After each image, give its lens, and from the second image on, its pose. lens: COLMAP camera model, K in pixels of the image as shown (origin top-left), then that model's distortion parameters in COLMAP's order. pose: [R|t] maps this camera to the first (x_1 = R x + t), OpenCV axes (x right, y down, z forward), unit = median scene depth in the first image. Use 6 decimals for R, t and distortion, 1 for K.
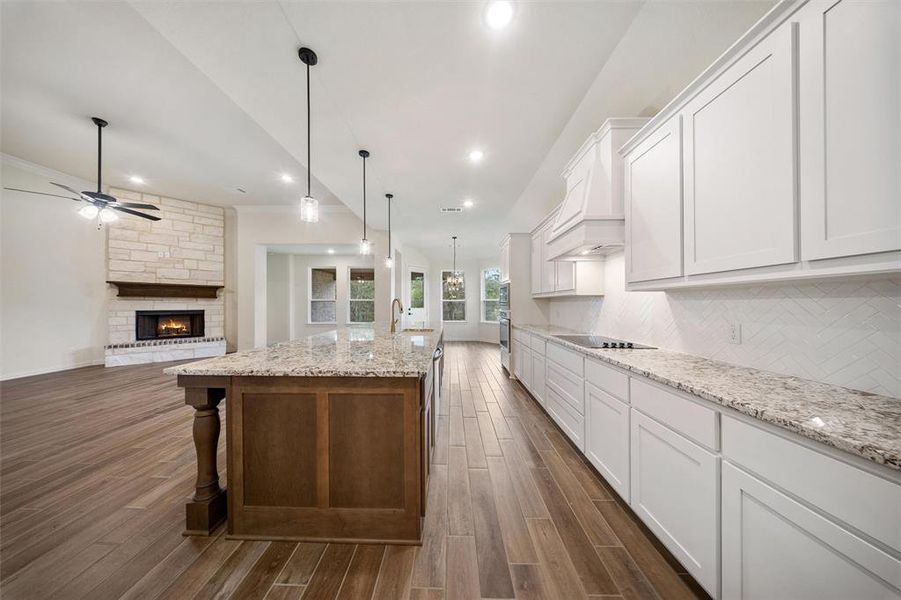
lens RADIAL K [[267.4, 0, 445.8], [0, 267.4, 304.2], [0, 0, 1]] dist [-0.000454, -0.000027]
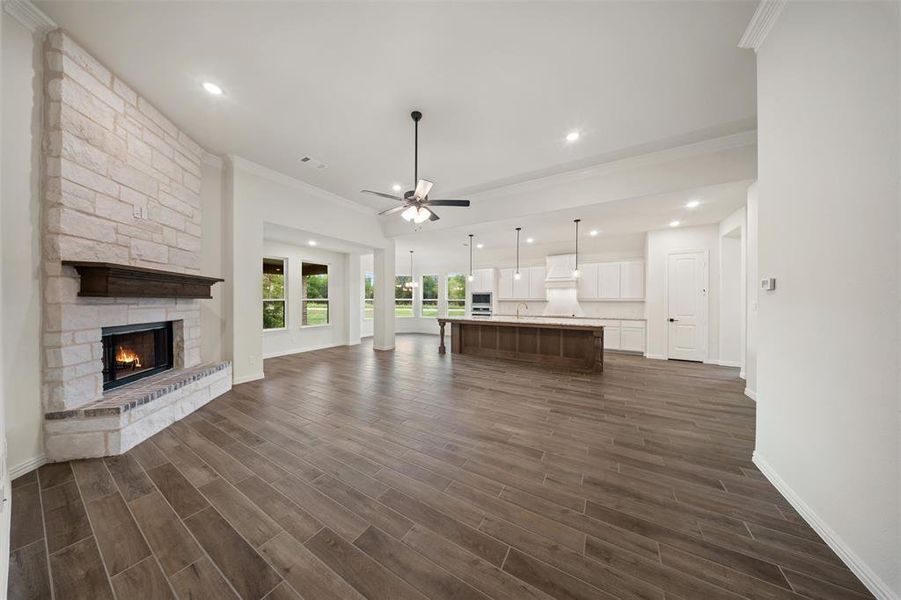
lens RADIAL K [[265.7, 0, 446.2], [0, 265.7, 300.6], [0, 0, 1]] dist [0.000128, 0.000000]
pose [[0.497769, -0.006032, 0.867289, -1.192234], [0.004175, 0.999981, 0.004558, -0.020239], [-0.867300, 0.001352, 0.497785, 0.256909]]
